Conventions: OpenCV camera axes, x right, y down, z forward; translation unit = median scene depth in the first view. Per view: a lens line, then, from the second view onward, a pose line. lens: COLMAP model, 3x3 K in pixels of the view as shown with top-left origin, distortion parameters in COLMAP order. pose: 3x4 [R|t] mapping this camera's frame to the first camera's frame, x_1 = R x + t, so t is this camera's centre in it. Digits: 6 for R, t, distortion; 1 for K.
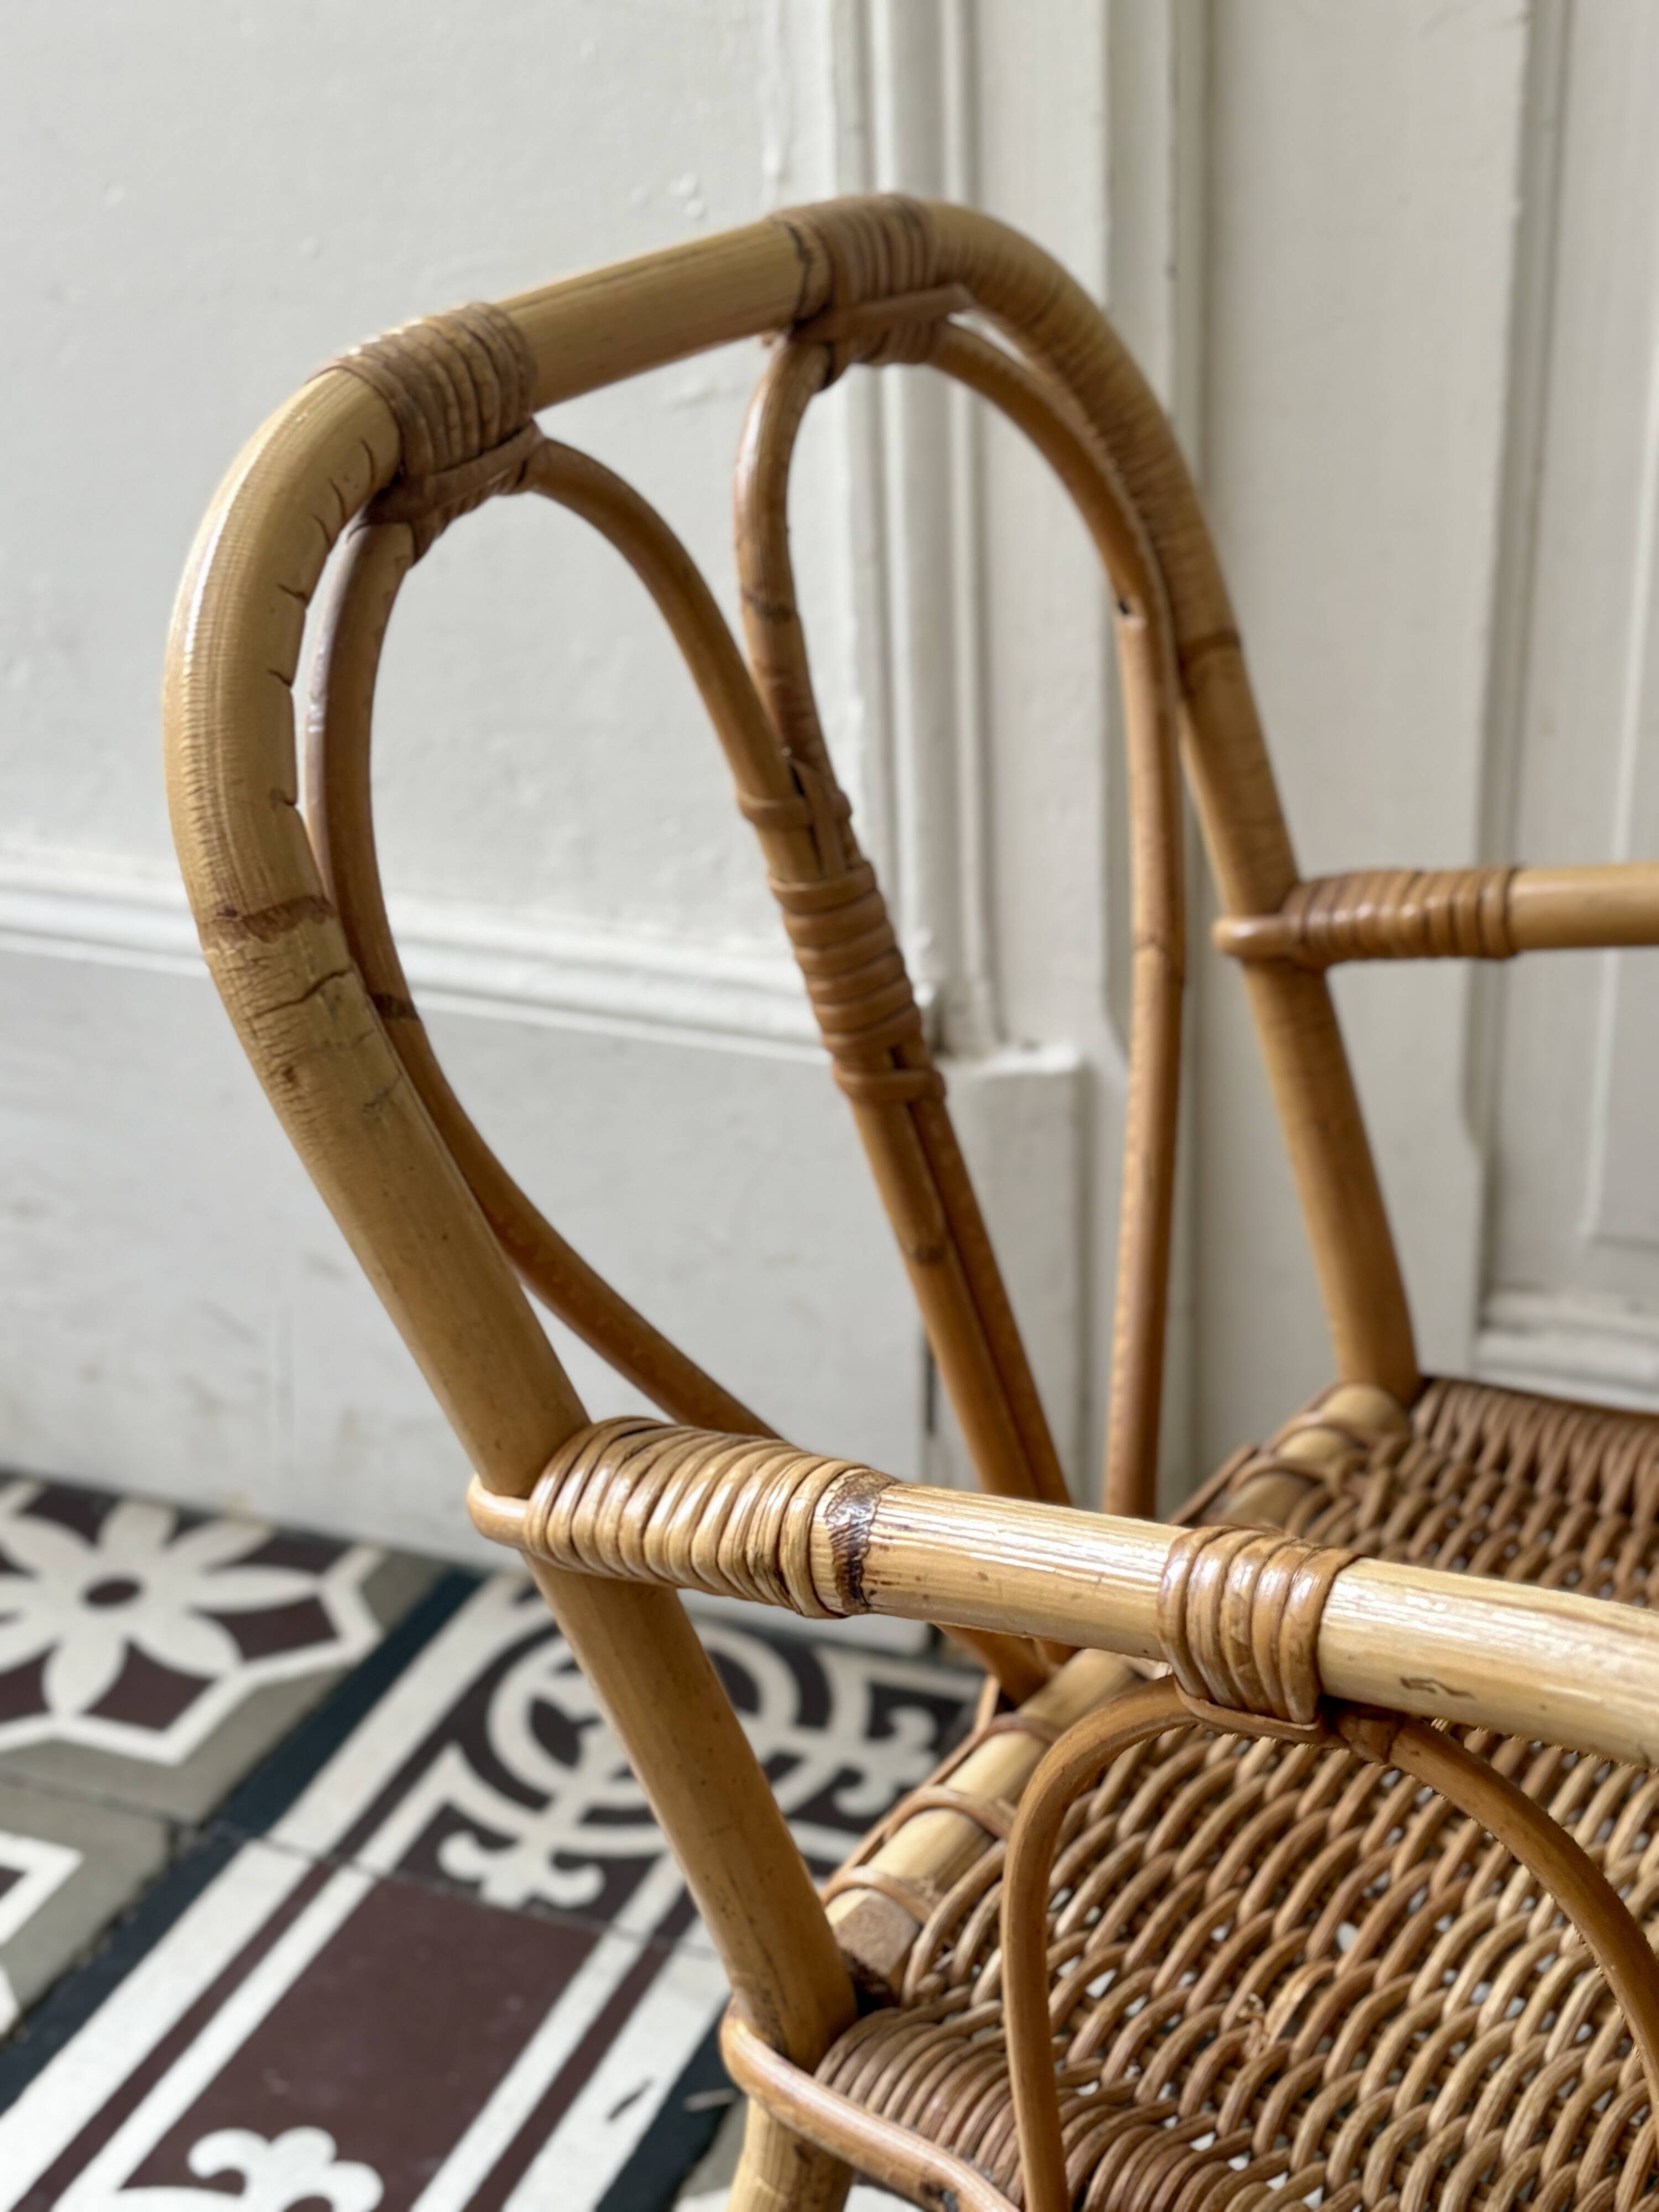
lens RADIAL K [[3162.9, 0, 861.1], [0, 3162.9, 1125.5], [0, 0, 1]] dist [0.069774, 0.000000]
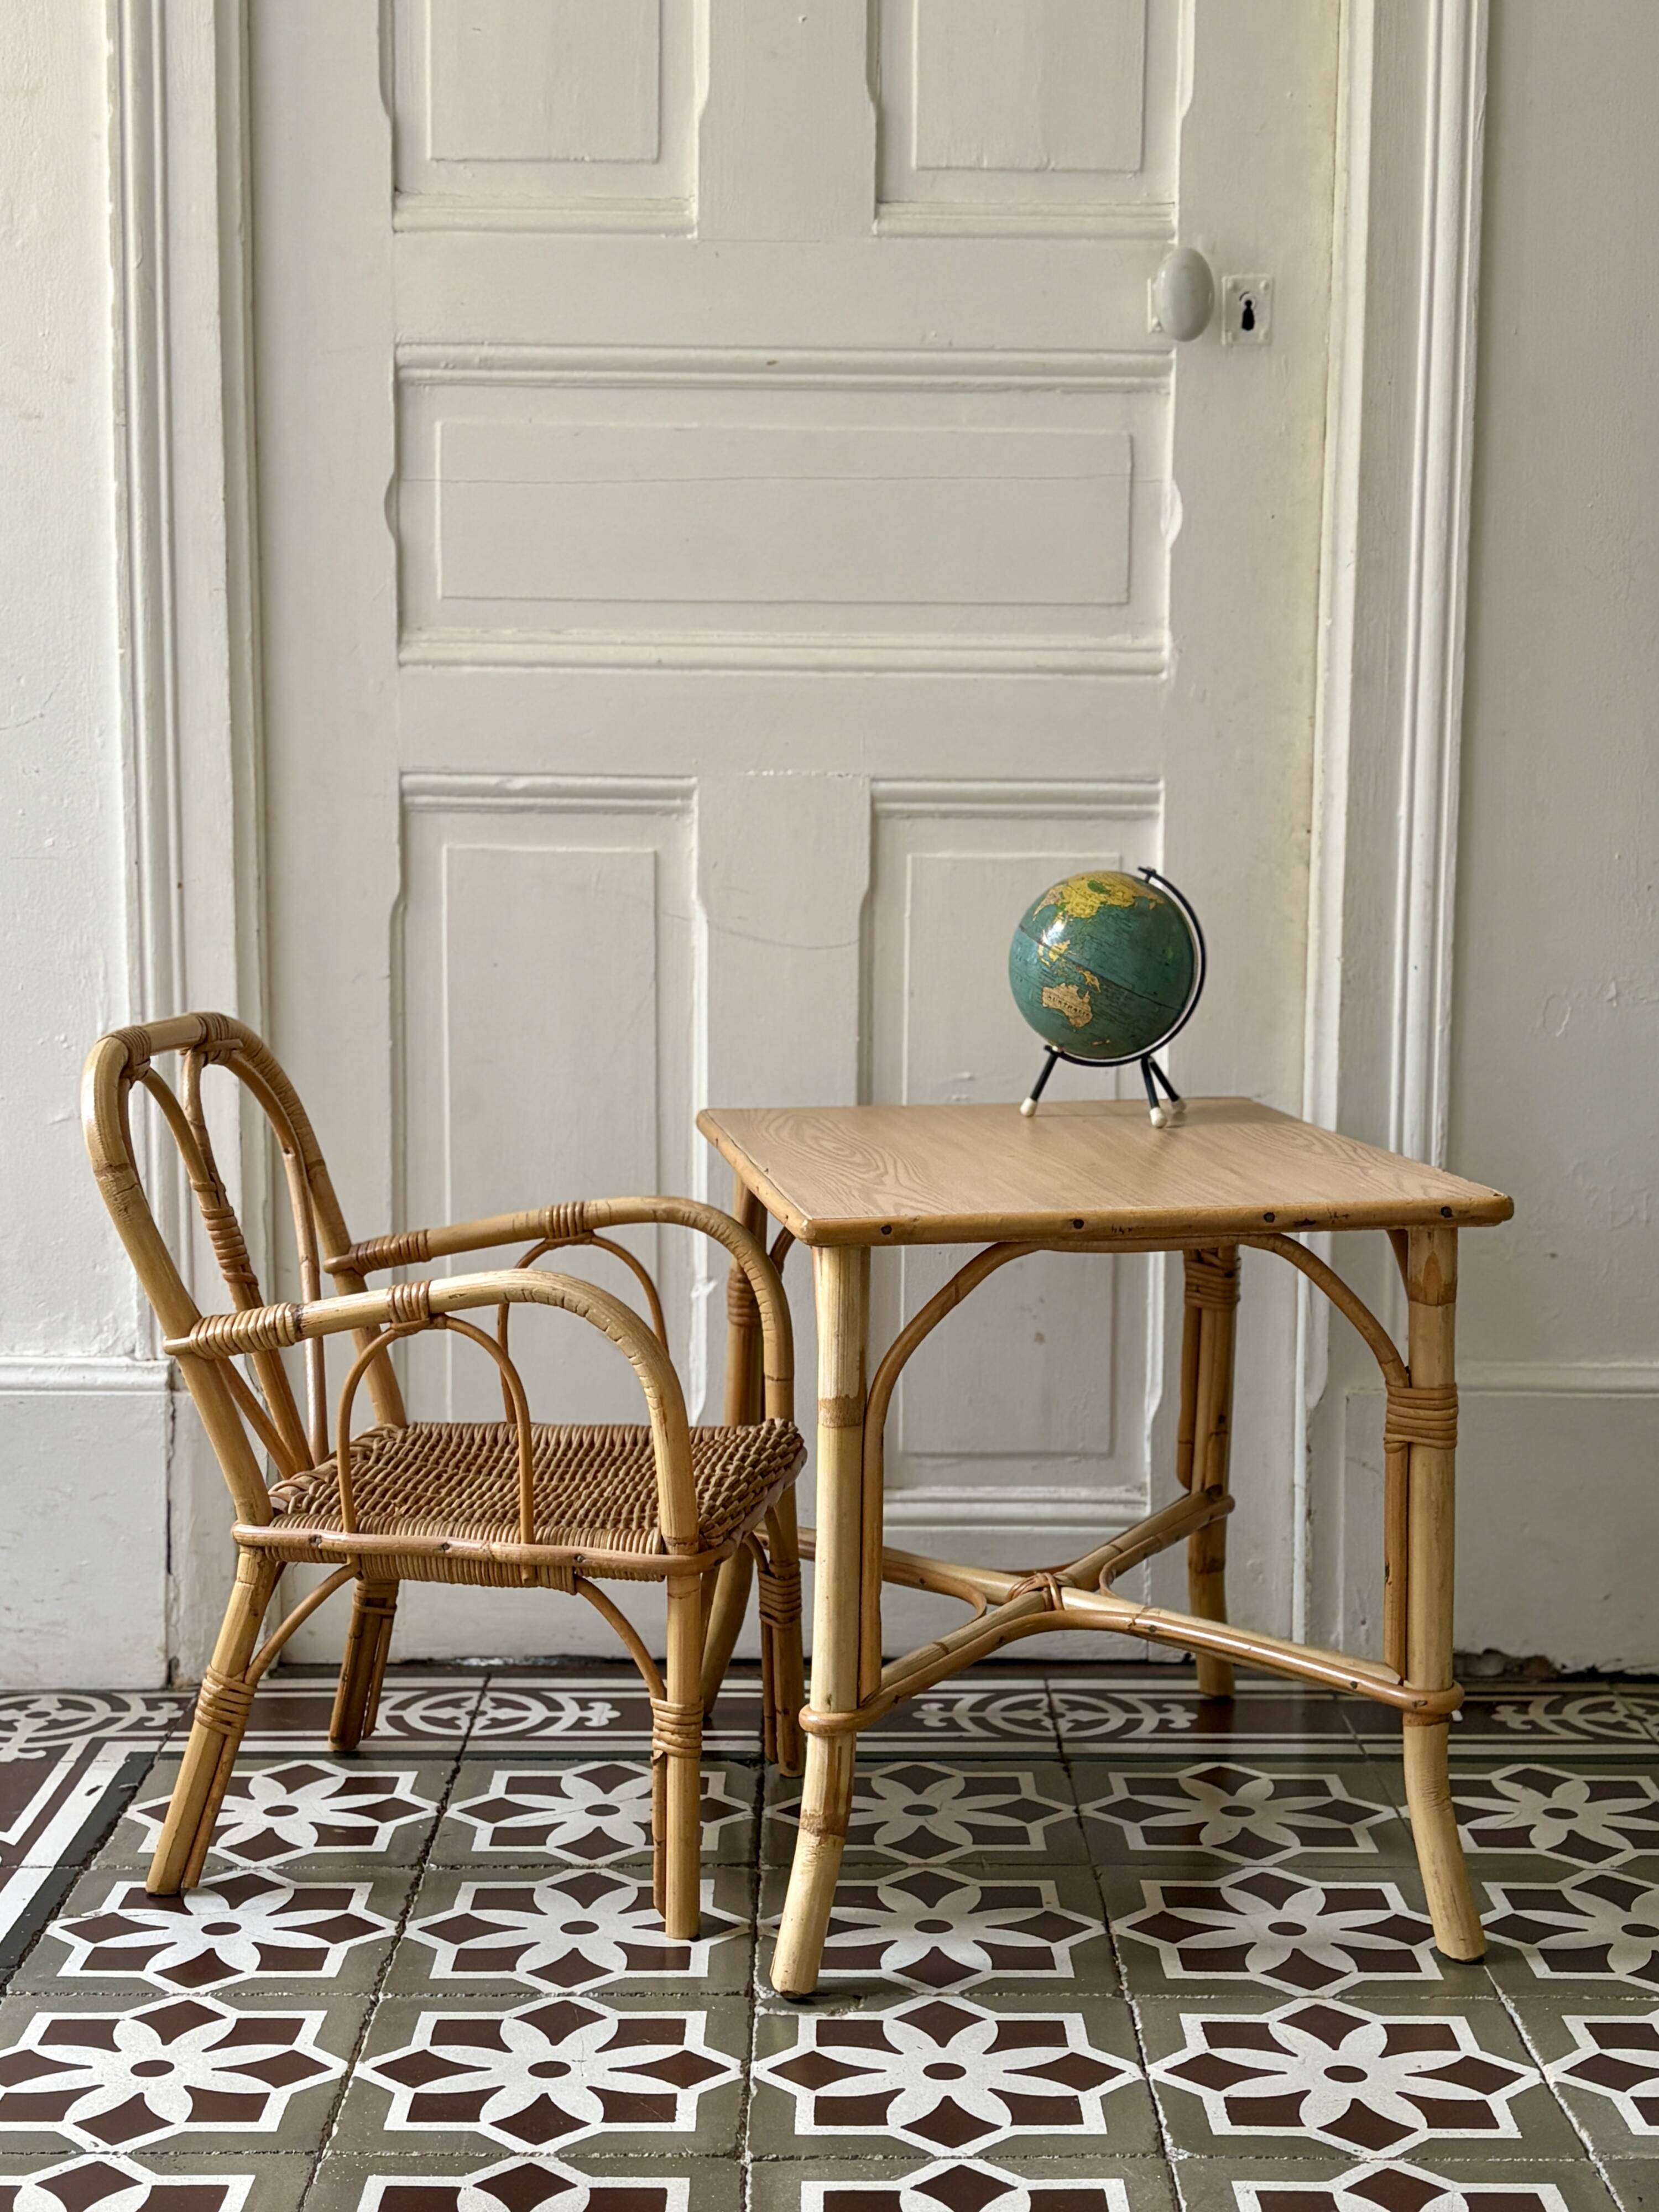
lens RADIAL K [[3162.9, 0, 861.3], [0, 3162.9, 1109.2], [0, 0, 1]] dist [0.069774, 0.000000]
pose [[0.918368, -0.004932, 0.395696, -0.582693], [0.136243, 0.942733, -0.304455, 0.756802], [-0.371534, 0.333513, 0.866448, -1.729999]]
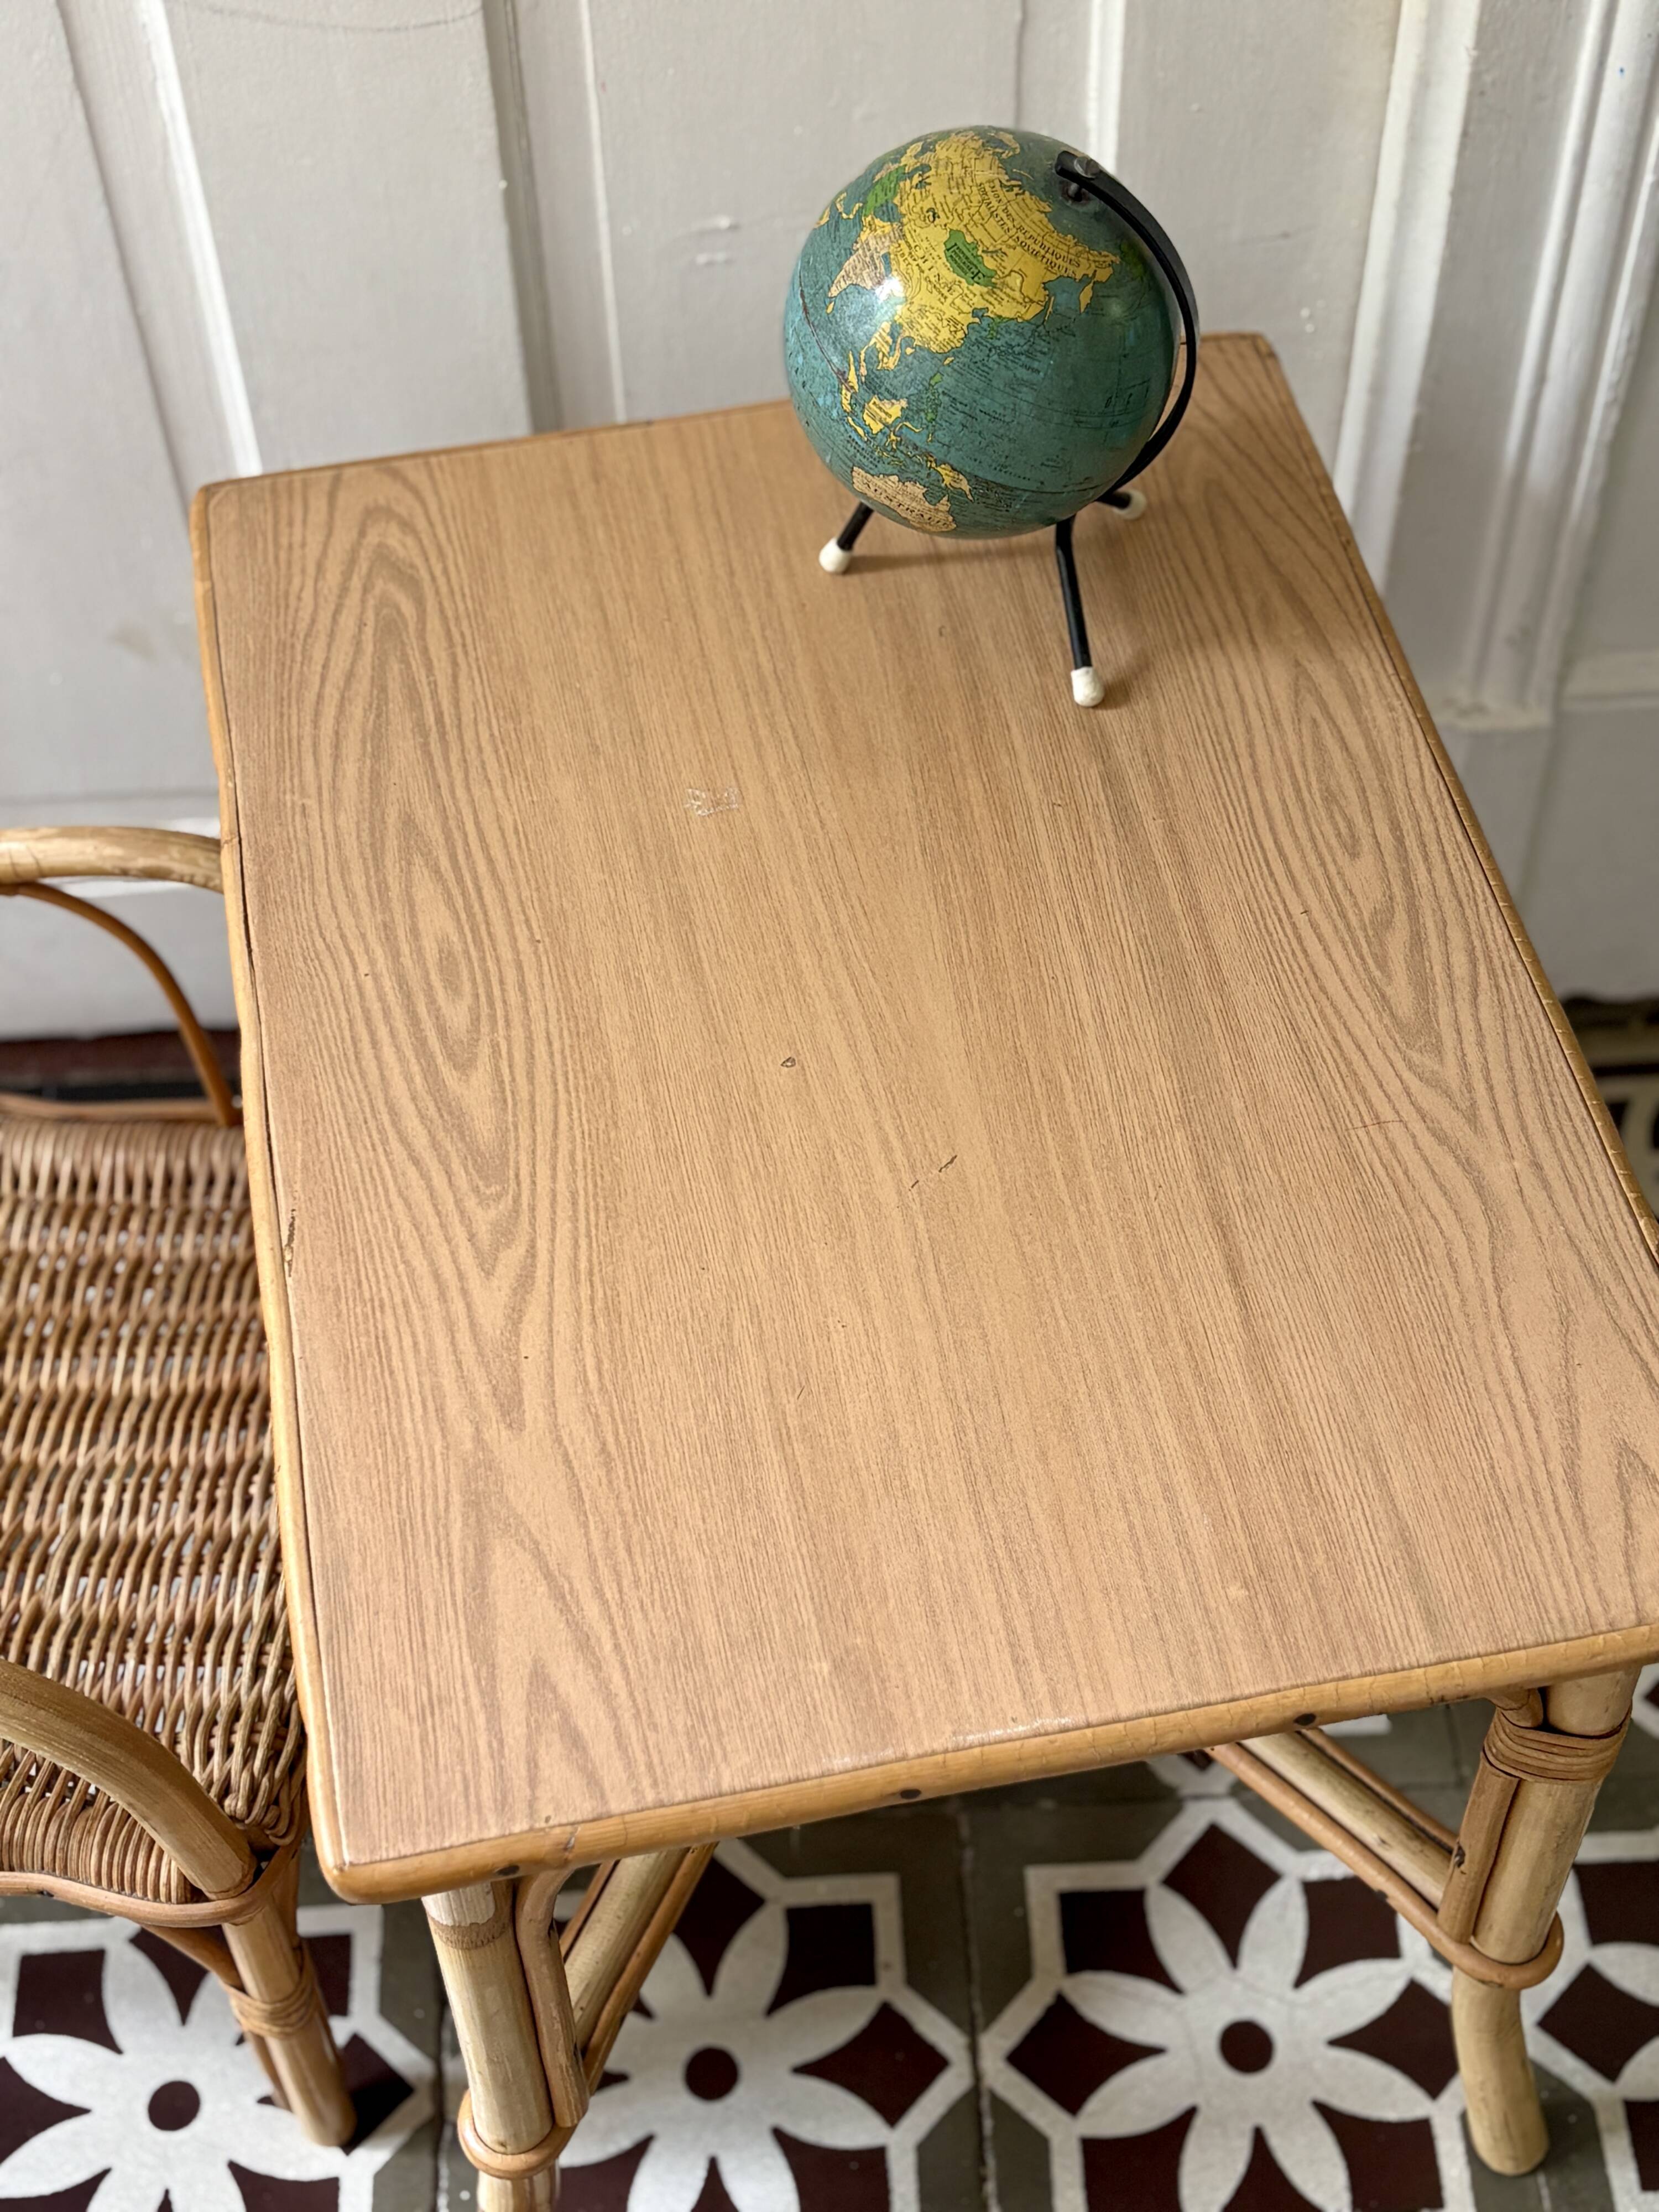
lens RADIAL K [[3162.9, 0, 838.4], [0, 3162.9, 1090.2], [0, 0, 1]] dist [0.069774, 0.000000]
pose [[0.904163, -0.324087, 0.278311, 0.232063], [0.175086, 0.875402, 0.450573, -0.587033], [-0.389659, -0.358663, 0.848249, -0.598515]]
